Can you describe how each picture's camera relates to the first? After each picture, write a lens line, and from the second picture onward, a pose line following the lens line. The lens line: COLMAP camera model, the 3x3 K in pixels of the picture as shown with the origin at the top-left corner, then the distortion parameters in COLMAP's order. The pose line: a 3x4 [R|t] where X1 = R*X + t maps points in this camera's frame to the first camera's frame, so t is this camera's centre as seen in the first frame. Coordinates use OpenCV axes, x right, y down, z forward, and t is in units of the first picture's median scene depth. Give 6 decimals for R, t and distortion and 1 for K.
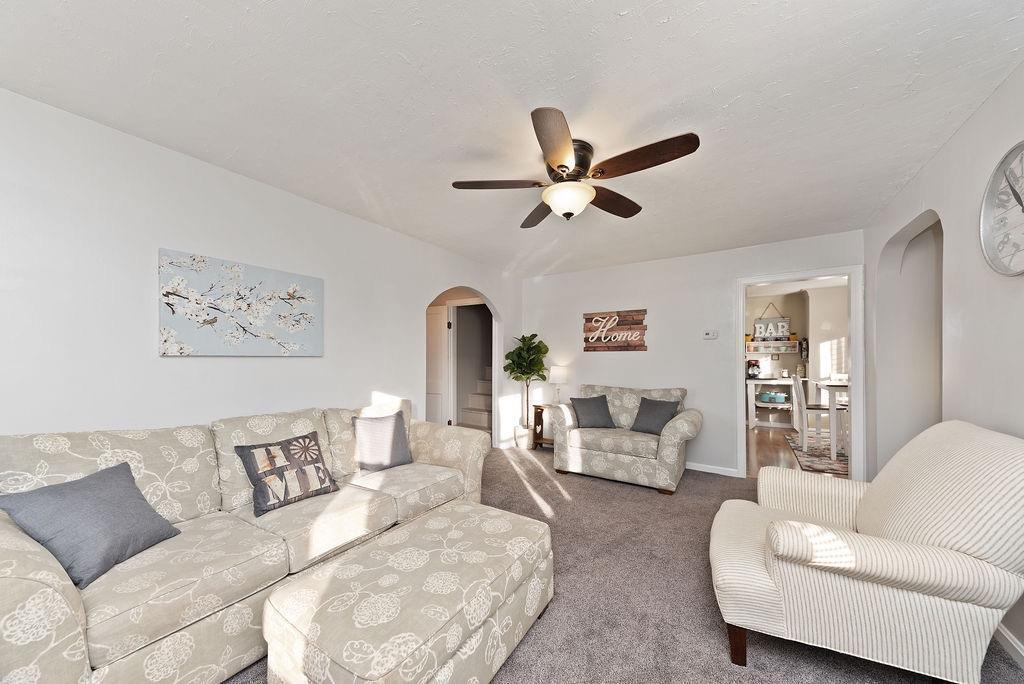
lens RADIAL K [[353.2, 0, 509.0], [0, 353.2, 347.3], [0, 0, 1]] dist [0.000956, 0.000042]
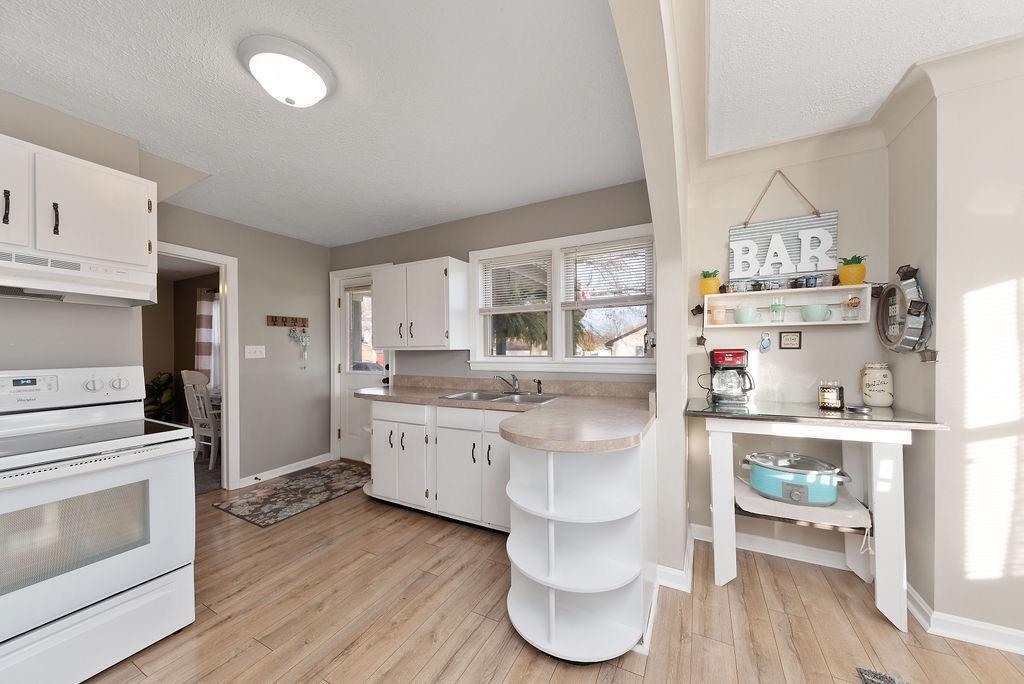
lens RADIAL K [[353.2, 0, 514.5], [0, 353.2, 346.4], [0, 0, 1]] dist [0.000956, 0.000042]
pose [[0.993379, -0.011791, 0.114273, 0.475164], [0.009692, 0.999774, 0.018912, 0.024821], [-0.114470, -0.017679, 0.993269, 0.718912]]
